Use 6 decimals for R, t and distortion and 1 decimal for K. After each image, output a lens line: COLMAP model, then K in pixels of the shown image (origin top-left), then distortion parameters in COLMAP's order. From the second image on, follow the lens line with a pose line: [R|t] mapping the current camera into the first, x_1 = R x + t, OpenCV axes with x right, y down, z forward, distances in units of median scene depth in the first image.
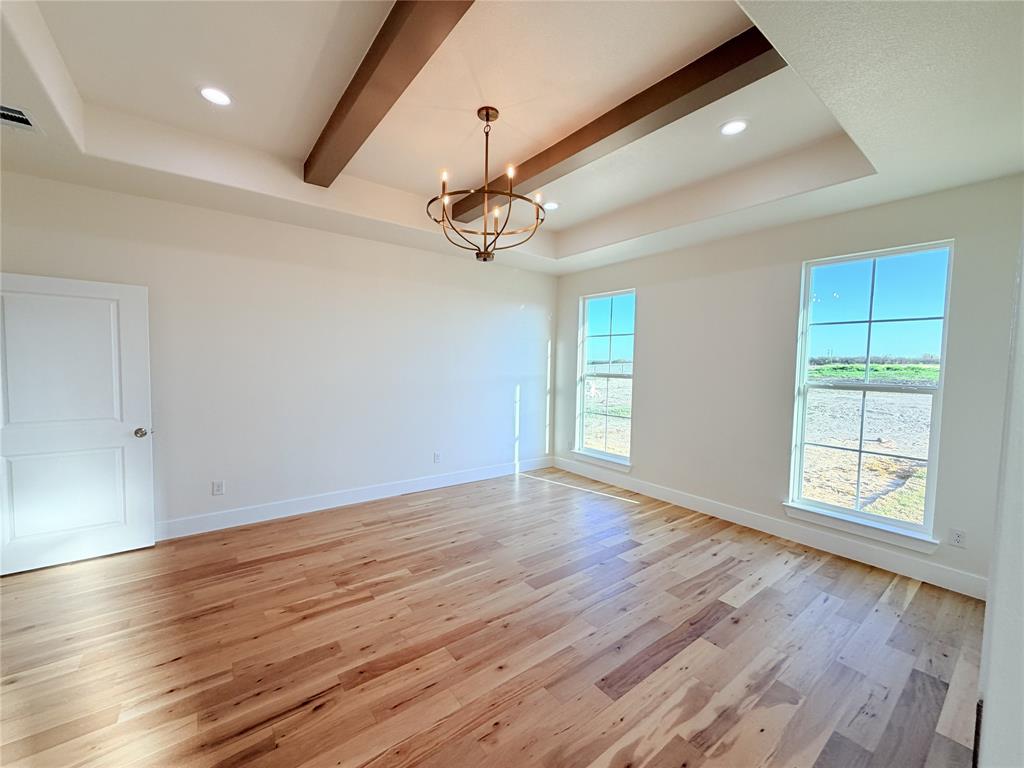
lens RADIAL K [[410.5, 0, 506.4], [0, 410.5, 385.2], [0, 0, 1]] dist [-0.000632, 0.000372]
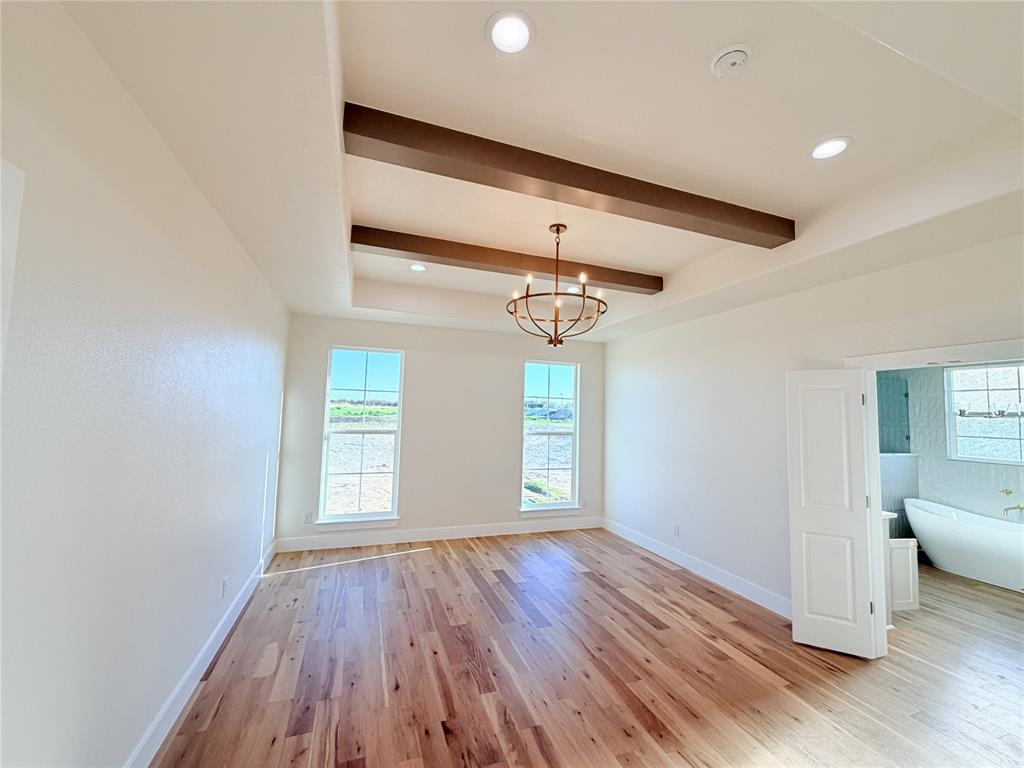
lens RADIAL K [[410.5, 0, 509.2], [0, 410.5, 383.8], [0, 0, 1]] dist [-0.000632, 0.000372]
pose [[0.292972, 0.055922, 0.954484, -0.837120], [0.032433, 0.997132, -0.068376, -0.085909], [-0.955571, 0.050989, 0.290318, 0.552950]]
